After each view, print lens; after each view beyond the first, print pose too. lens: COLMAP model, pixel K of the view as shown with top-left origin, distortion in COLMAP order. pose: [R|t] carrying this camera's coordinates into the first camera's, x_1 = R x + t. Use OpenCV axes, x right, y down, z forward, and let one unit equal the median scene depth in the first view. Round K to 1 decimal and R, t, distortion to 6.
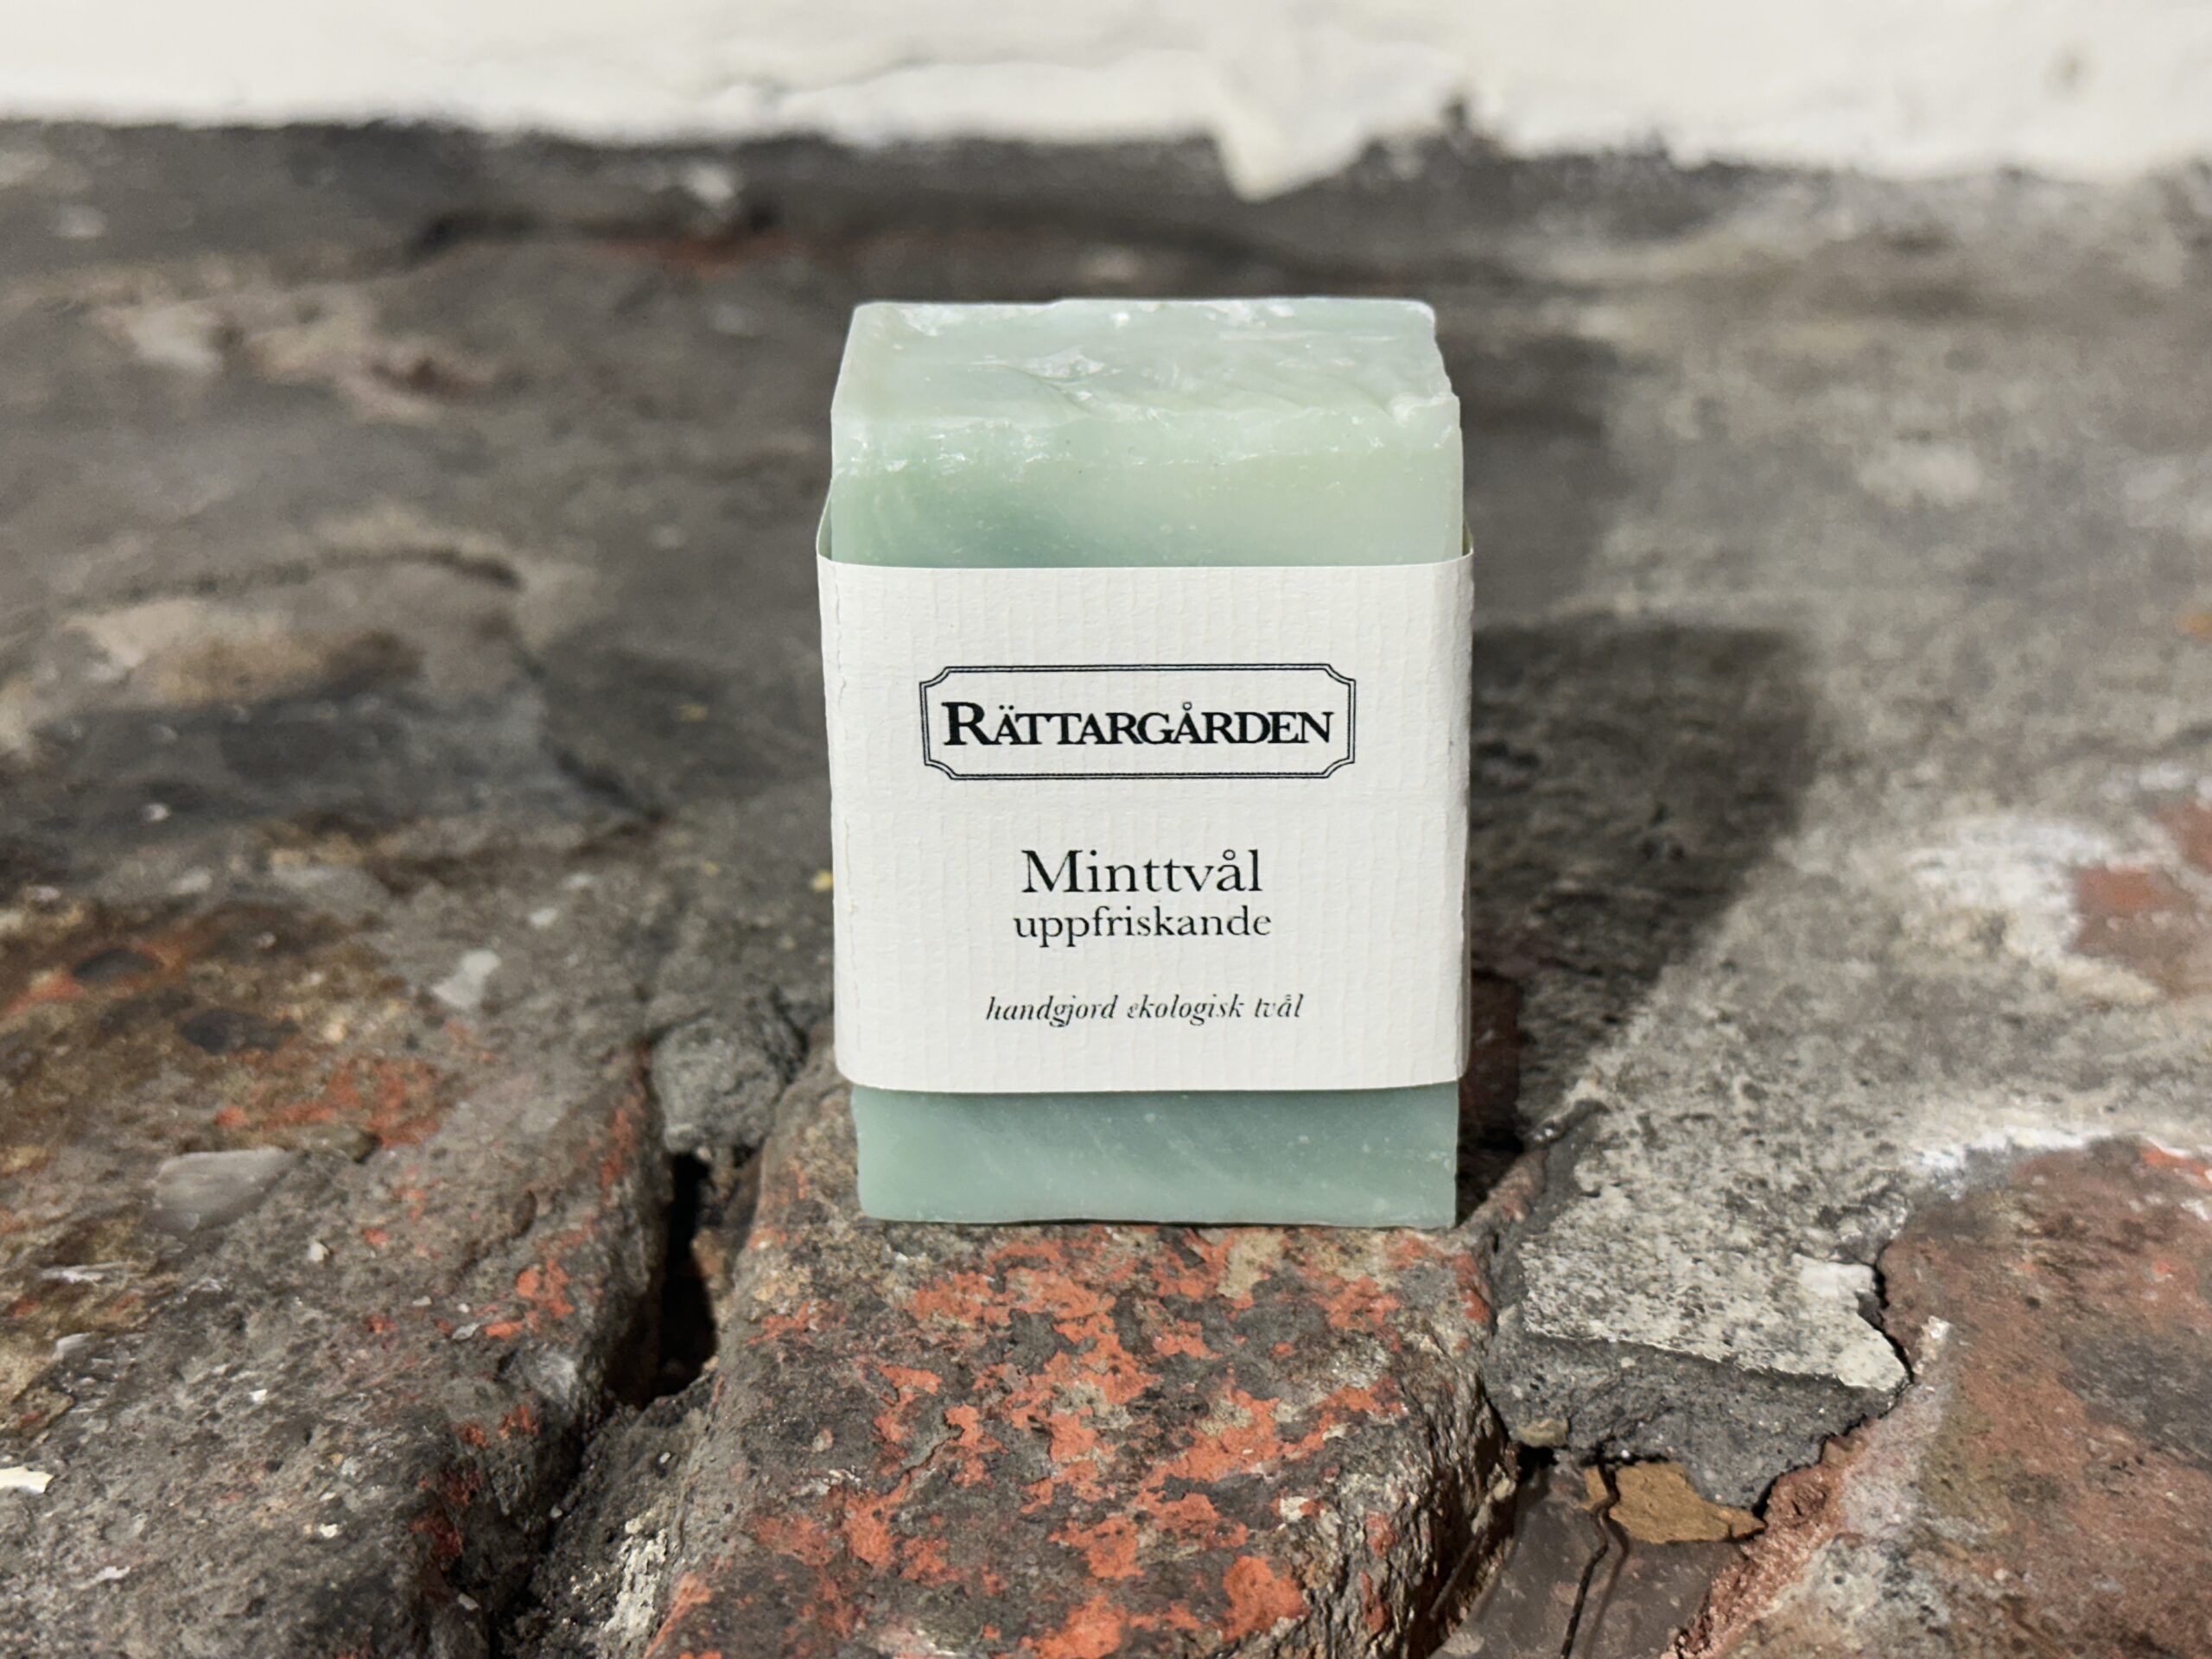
lens RADIAL K [[3284.0, 0, 1133.3], [0, 3284.0, 827.0], [0, 0, 1]] dist [0.222659, -0.646091]
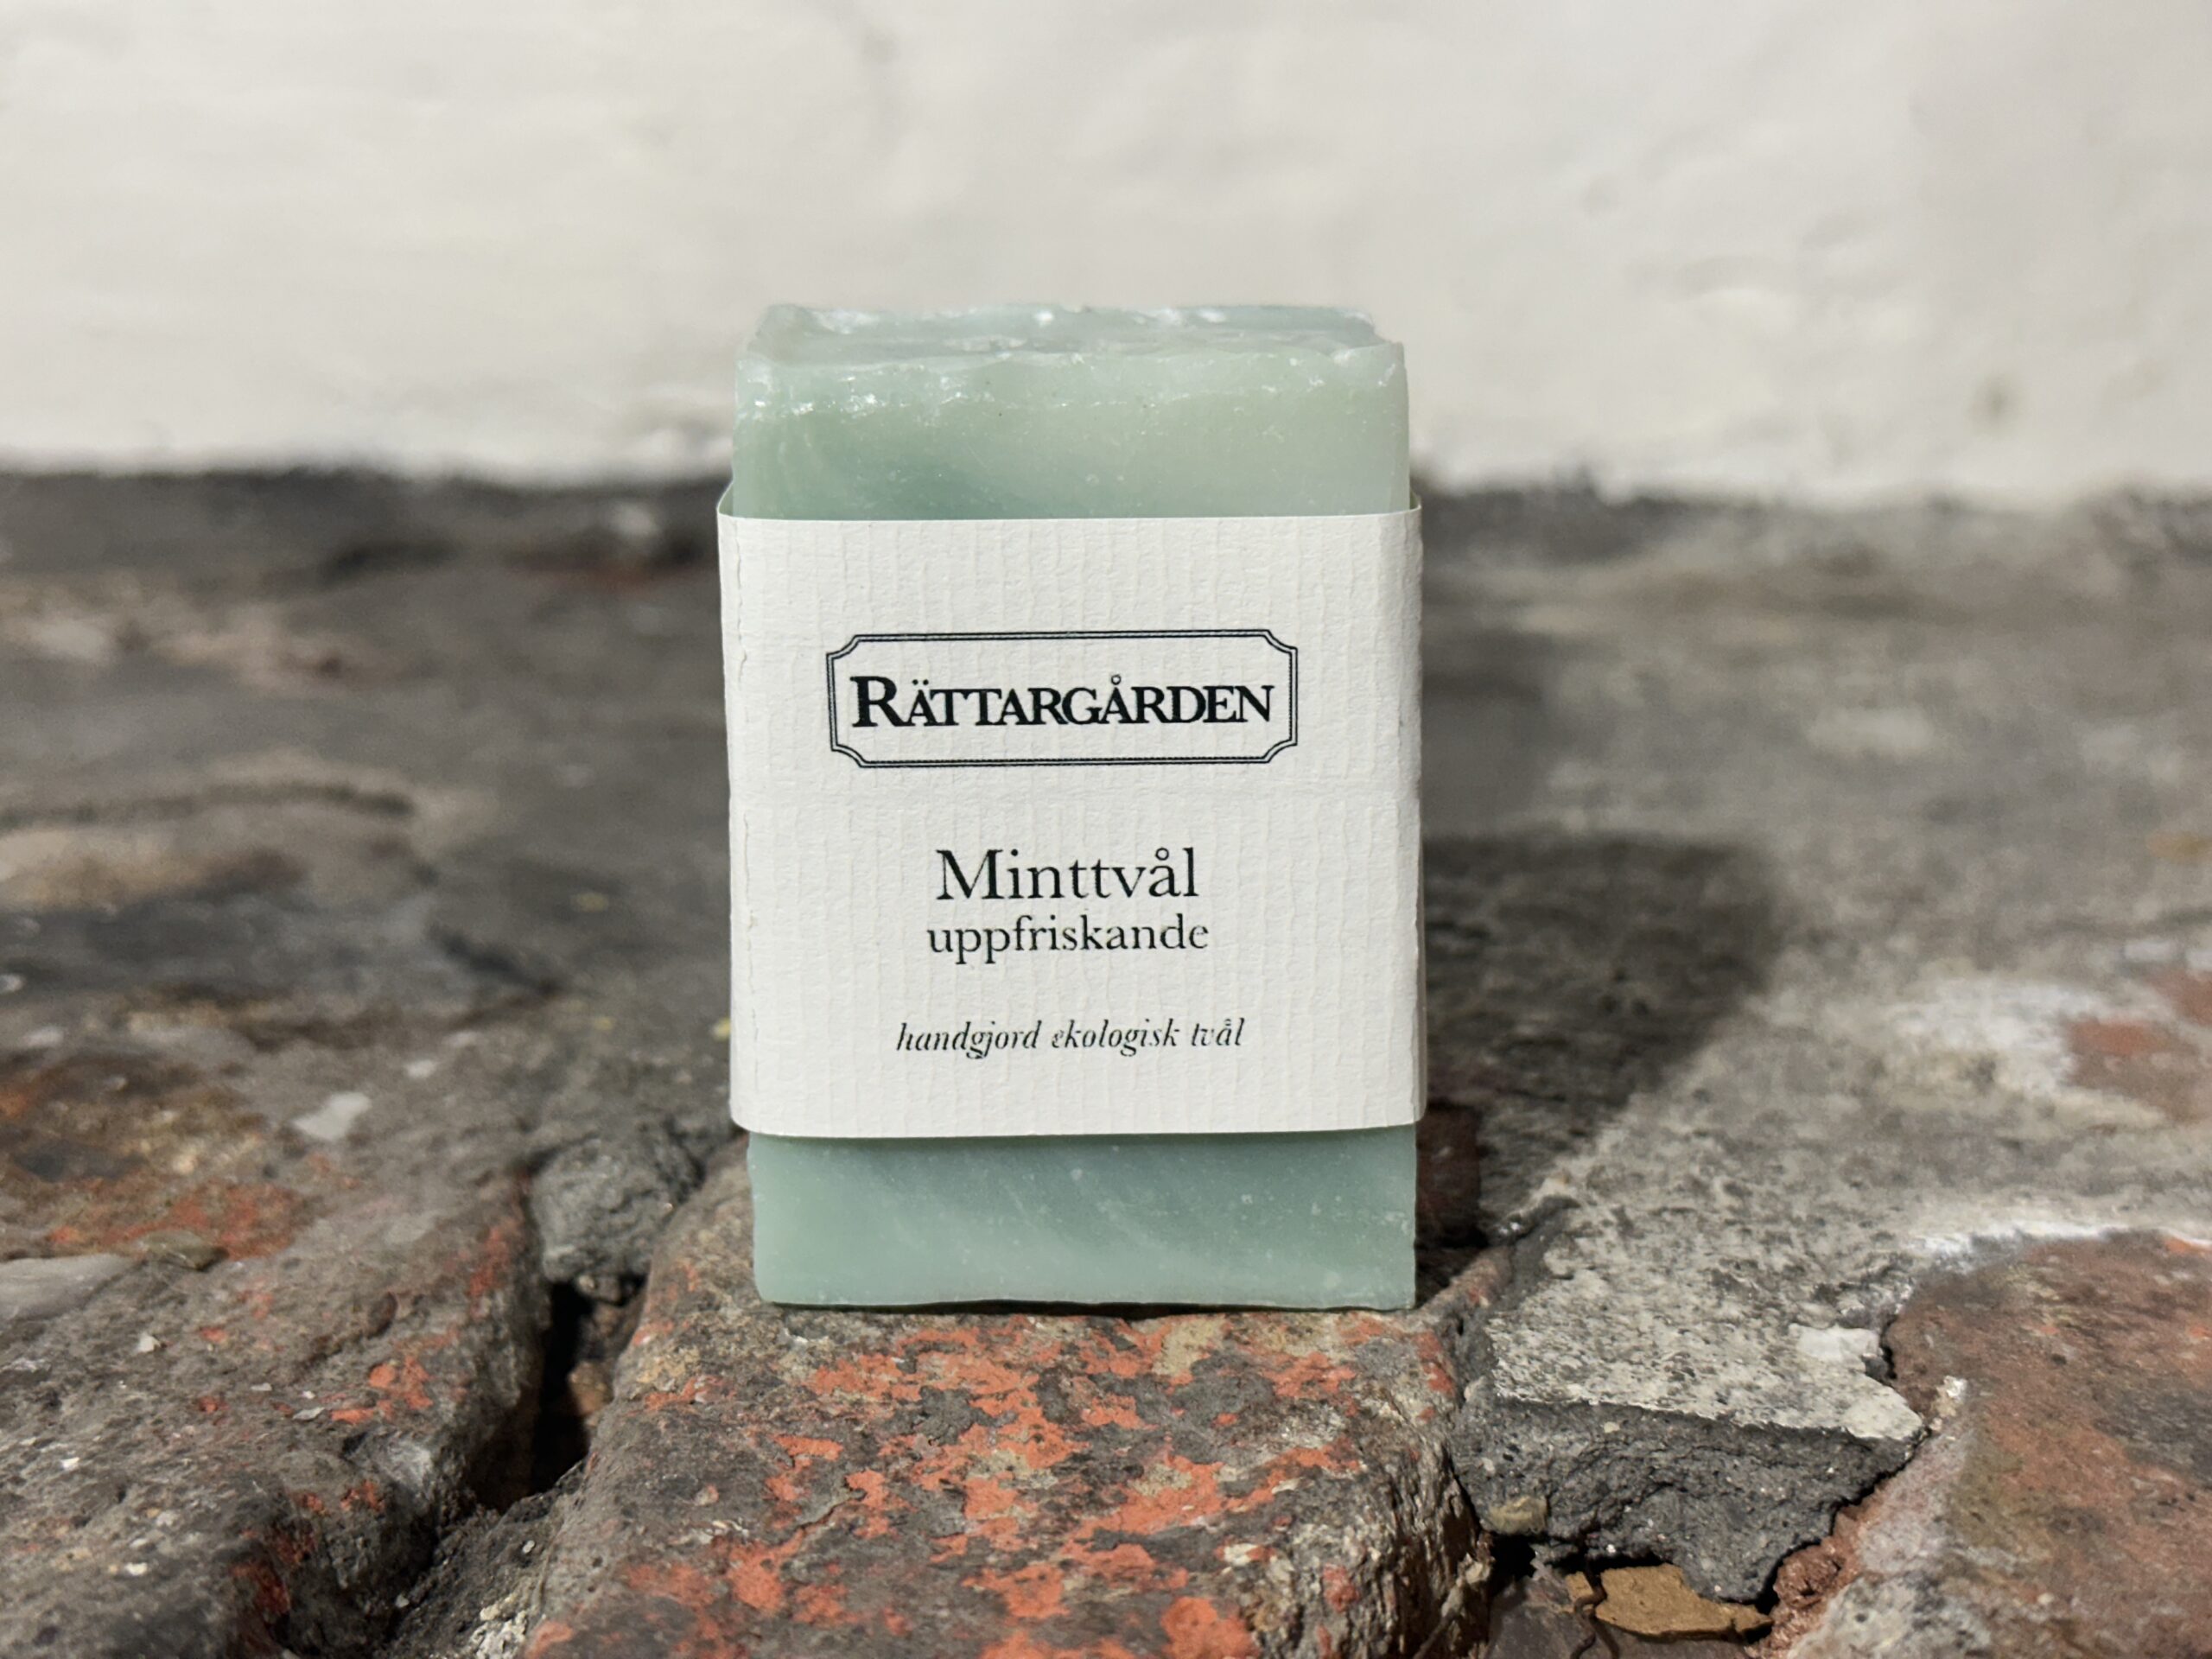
lens RADIAL K [[3286.9, 0, 1107.7], [0, 3286.9, 836.7], [0, 0, 1]] dist [0.226811, -0.677000]
pose [[0.999907, -0.001562, 0.013542, 0.001397], [0.003968, 0.983752, -0.179489, 0.160230], [-0.013042, 0.179526, 0.983667, 0.089170]]
